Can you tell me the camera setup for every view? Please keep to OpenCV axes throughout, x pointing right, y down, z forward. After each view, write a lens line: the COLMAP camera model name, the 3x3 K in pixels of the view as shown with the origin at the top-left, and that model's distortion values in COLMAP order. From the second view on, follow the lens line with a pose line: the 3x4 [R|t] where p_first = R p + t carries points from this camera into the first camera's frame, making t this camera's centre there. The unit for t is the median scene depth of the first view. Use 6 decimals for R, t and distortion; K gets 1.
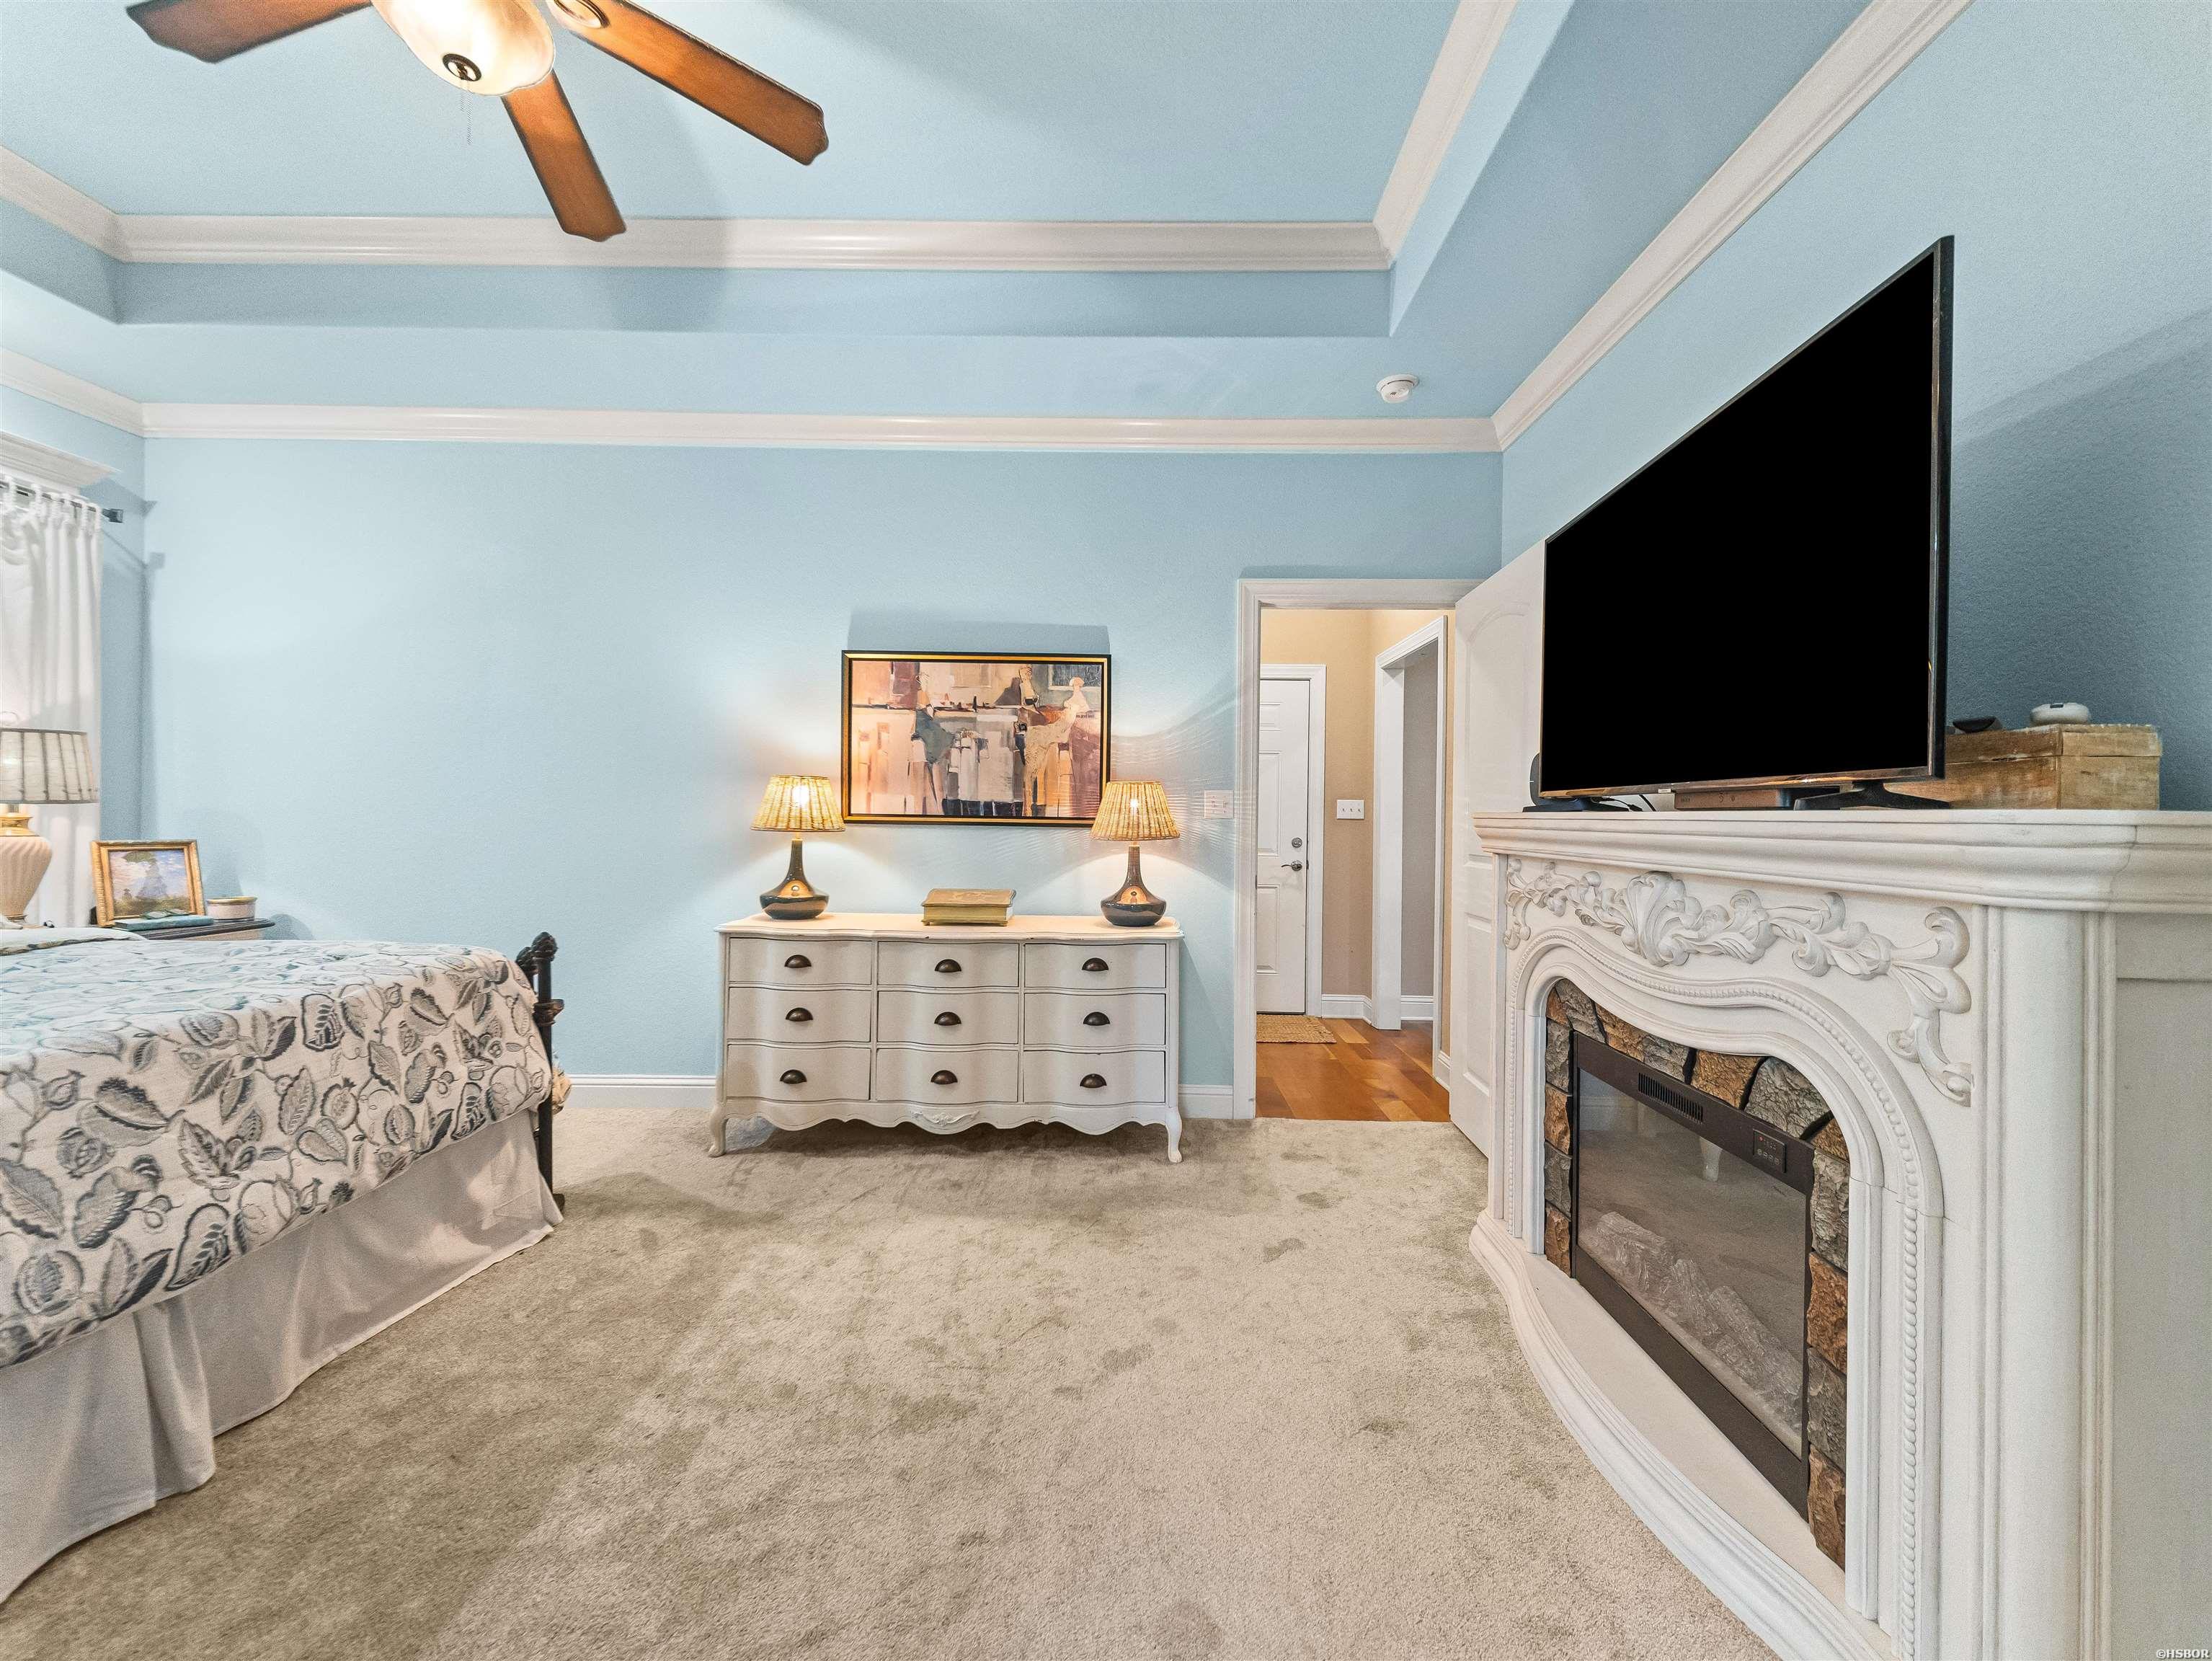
lens RADIAL K [[860.2, 0, 1102.7], [0, 860.2, 837.2], [0, 0, 1]] dist [0.071136, -0.018061]
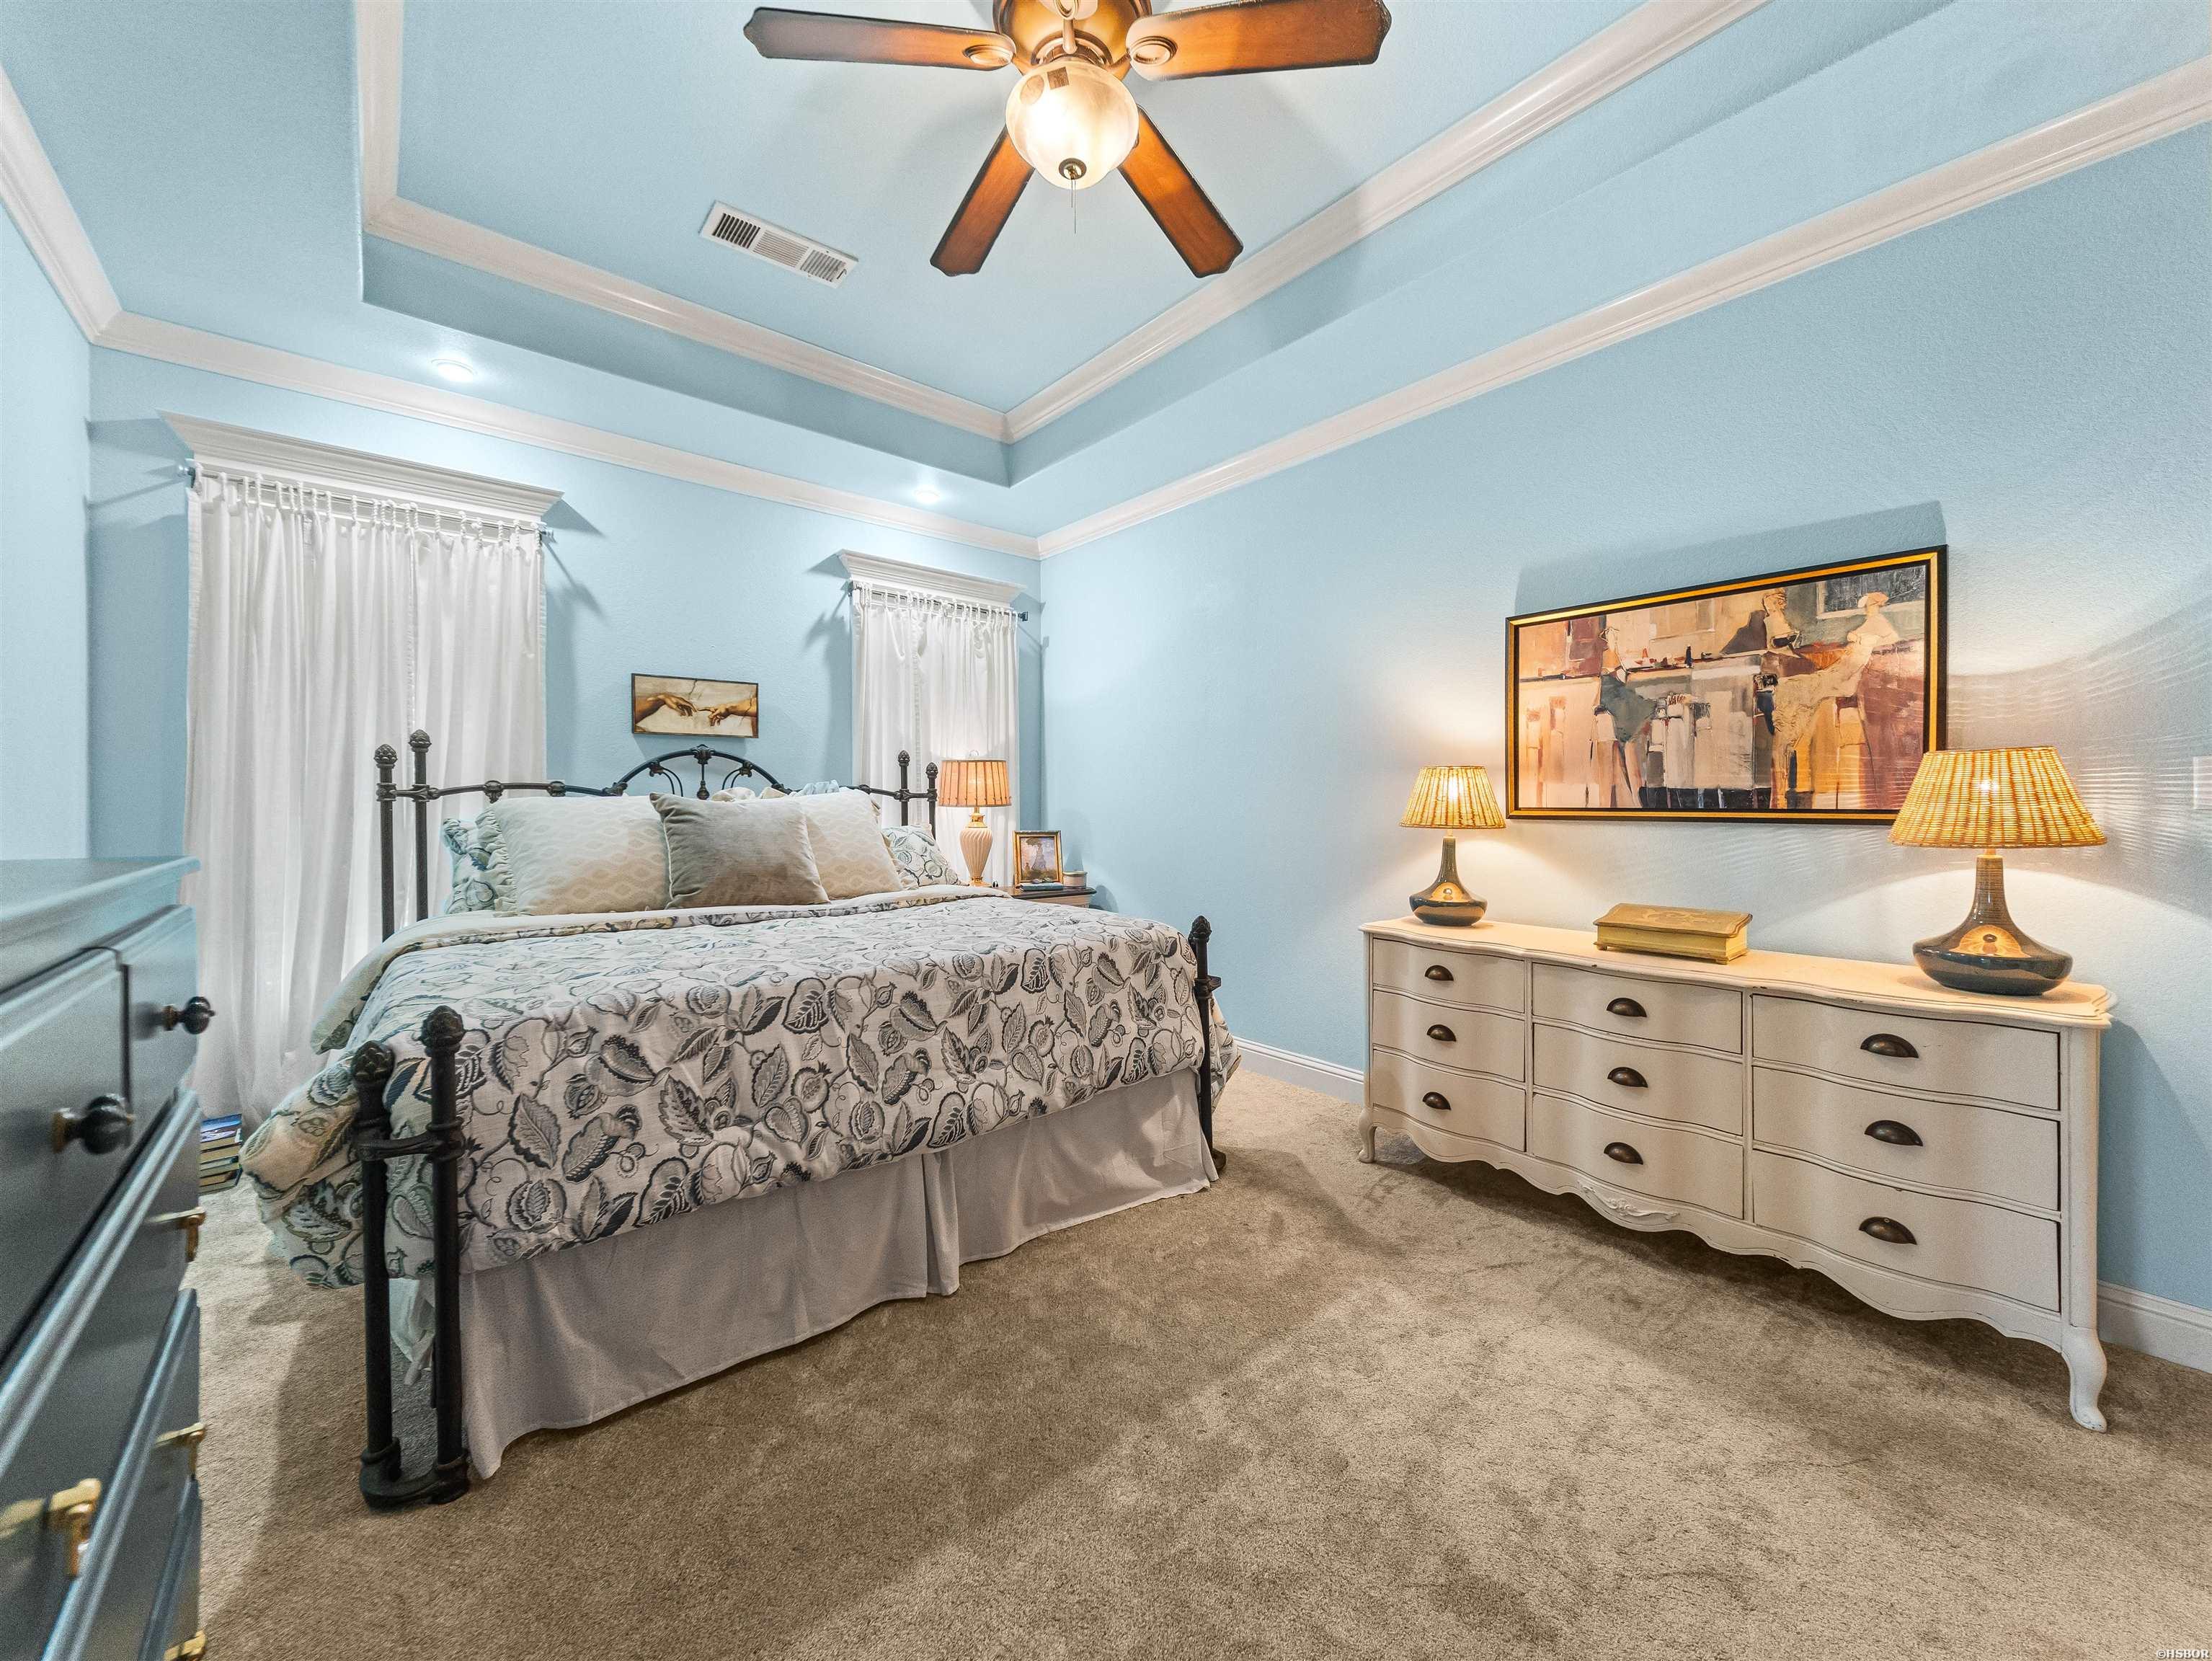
lens RADIAL K [[866.2, 0, 1114.7], [0, 866.2, 824.3], [0, 0, 1]] dist [0.059180, -0.018990]
pose [[0.677537, 0.004898, -0.735472, 0.099812], [-0.012162, 0.999916, -0.004545, -0.002473], [0.735388, 0.012024, 0.677539, 0.162757]]
